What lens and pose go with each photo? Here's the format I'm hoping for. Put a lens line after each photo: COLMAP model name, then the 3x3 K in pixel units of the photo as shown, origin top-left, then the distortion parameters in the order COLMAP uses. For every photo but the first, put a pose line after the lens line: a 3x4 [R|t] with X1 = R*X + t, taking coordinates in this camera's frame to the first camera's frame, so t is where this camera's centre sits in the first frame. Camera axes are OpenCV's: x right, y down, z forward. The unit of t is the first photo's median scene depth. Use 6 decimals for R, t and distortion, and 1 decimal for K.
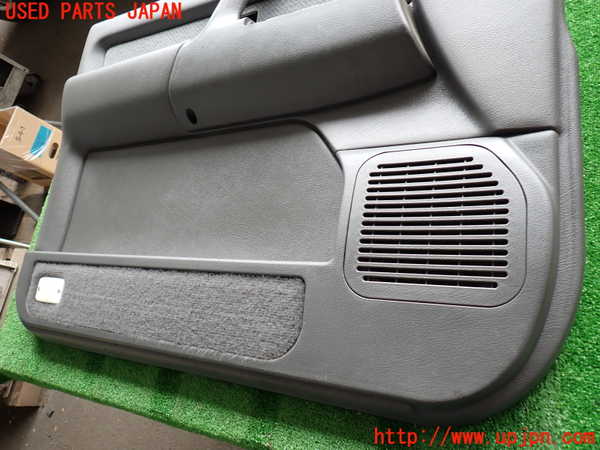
lens RADIAL K [[430.7, 0, 300.3], [0, 430.7, 227.7], [0, 0, 1]] dist [-0.014430, -0.009728]
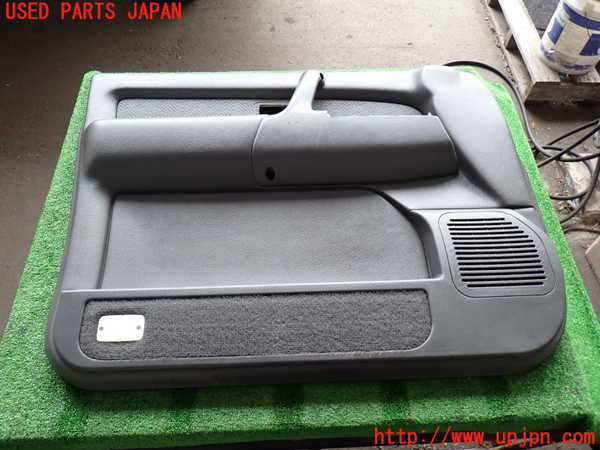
lens RADIAL K [[430.7, 0, 300.2], [0, 430.7, 223.4], [0, 0, 1]] dist [-0.014430, -0.009728]
pose [[0.857065, 0.084199, 0.508282, -1.009981], [0.024494, 0.978781, -0.203439, 0.164692], [-0.514626, 0.186810, 0.836817, -0.048847]]
